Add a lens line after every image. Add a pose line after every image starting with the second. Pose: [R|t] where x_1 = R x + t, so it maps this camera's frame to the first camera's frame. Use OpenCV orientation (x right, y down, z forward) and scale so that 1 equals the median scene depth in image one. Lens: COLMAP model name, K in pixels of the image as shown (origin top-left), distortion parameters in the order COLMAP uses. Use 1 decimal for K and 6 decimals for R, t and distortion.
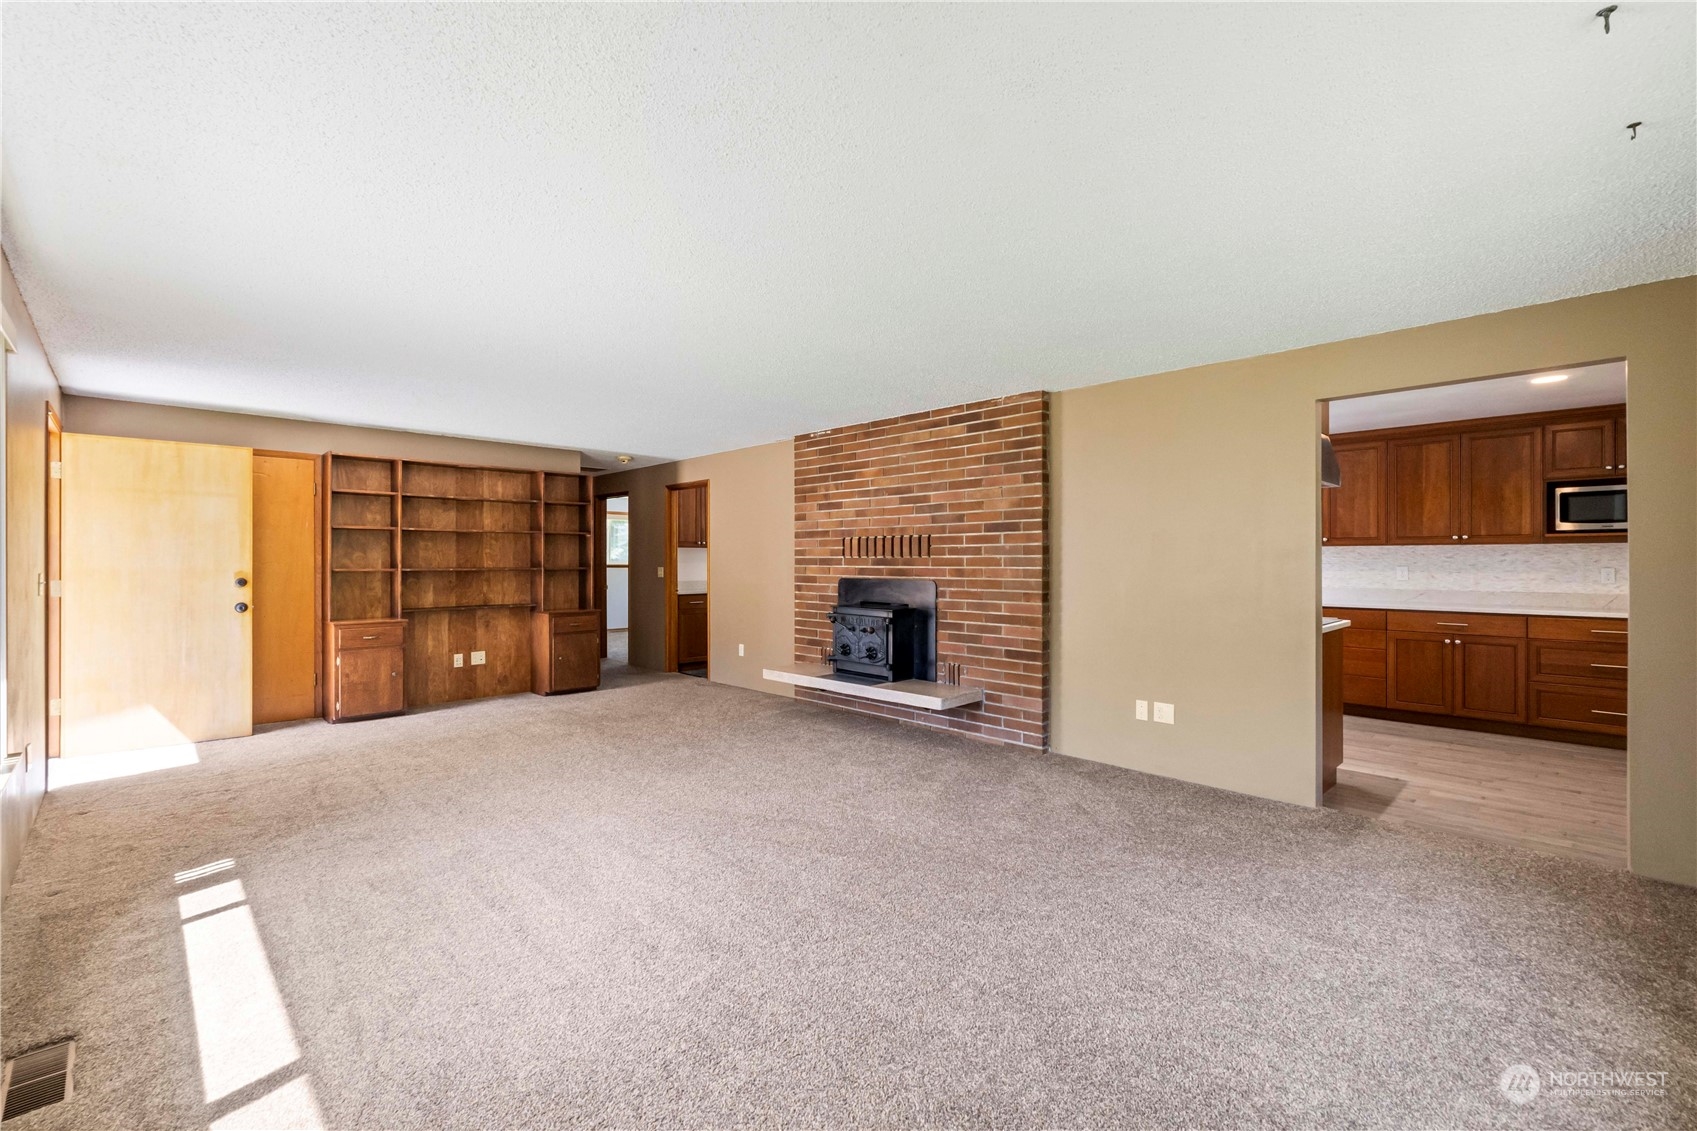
lens RADIAL K [[731.4, 0, 850.6], [0, 731.4, 555.3], [0, 0, 1]] dist [-0.000055, -0.000027]
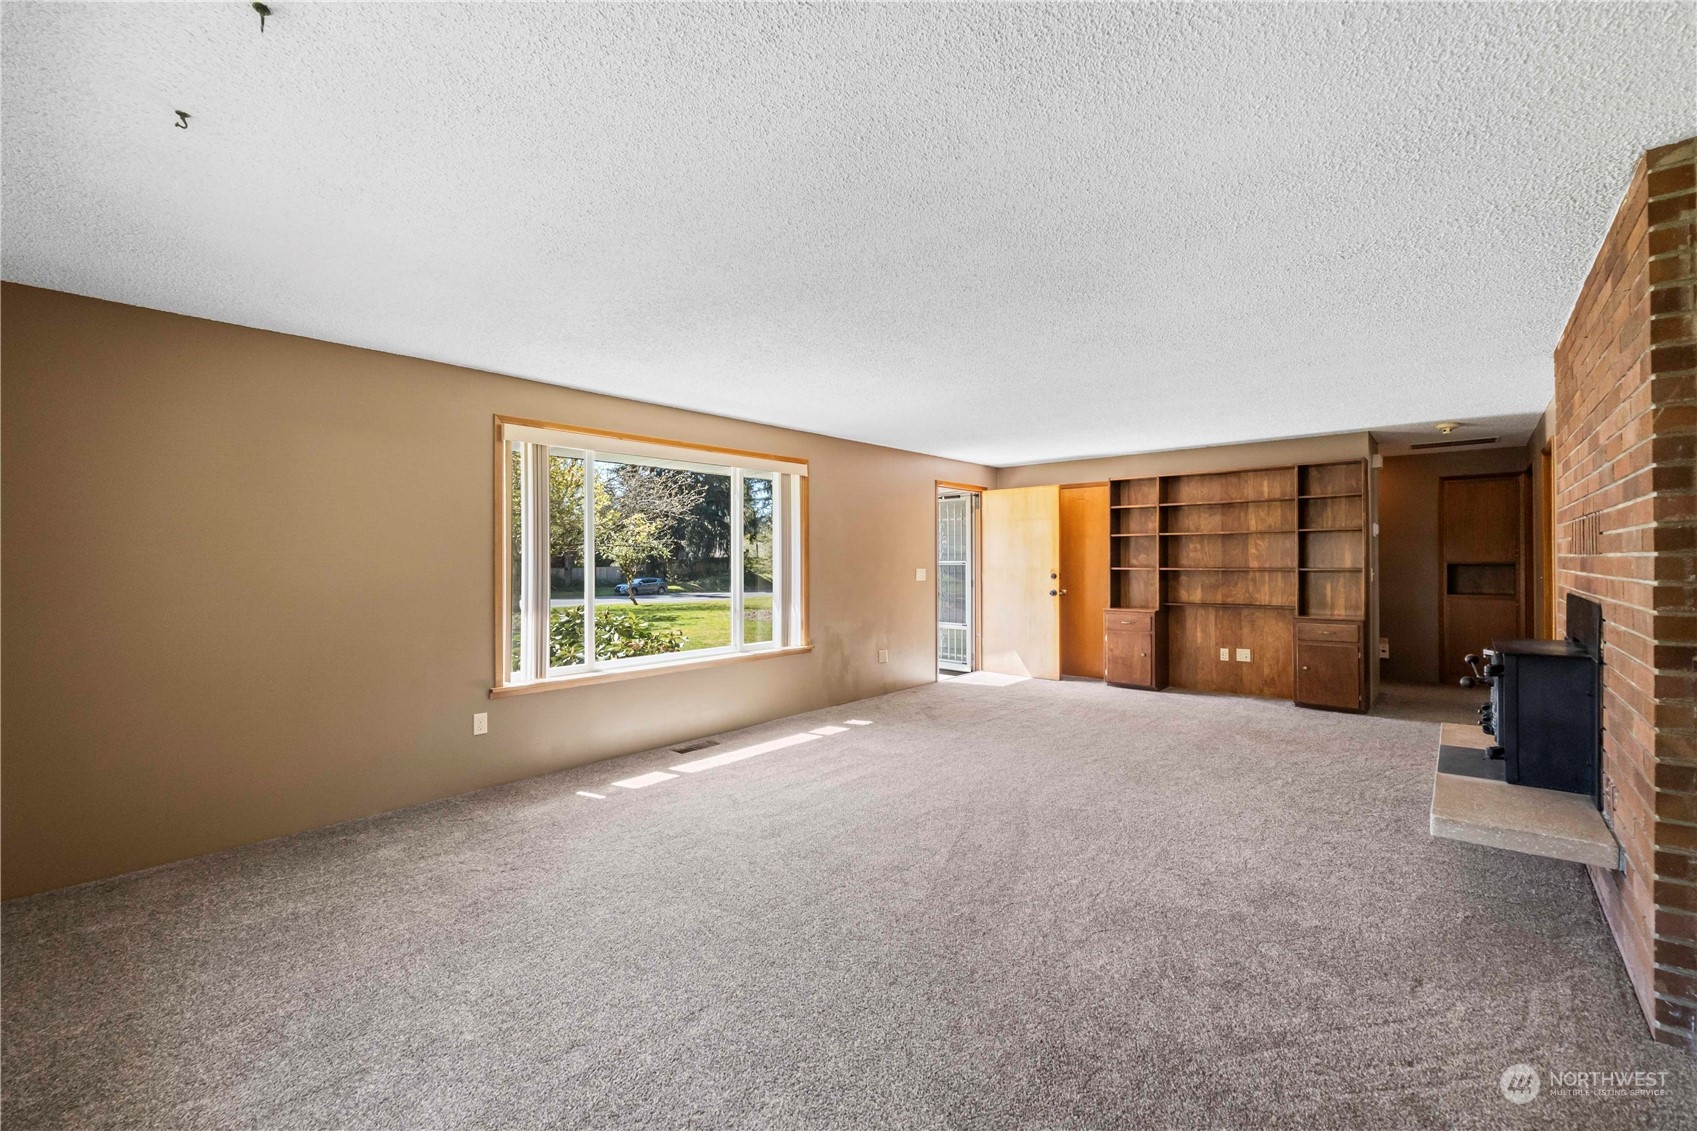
lens RADIAL K [[699.8, 0, 850.5], [0, 699.8, 561.0], [0, 0, 1]] dist [-0.011532, -0.000028]
pose [[0.069589, -0.001779, -0.997574, 0.519345], [0.011126, 0.999938, -0.001007, 0.002735], [0.997514, -0.011029, 0.069605, 0.455381]]
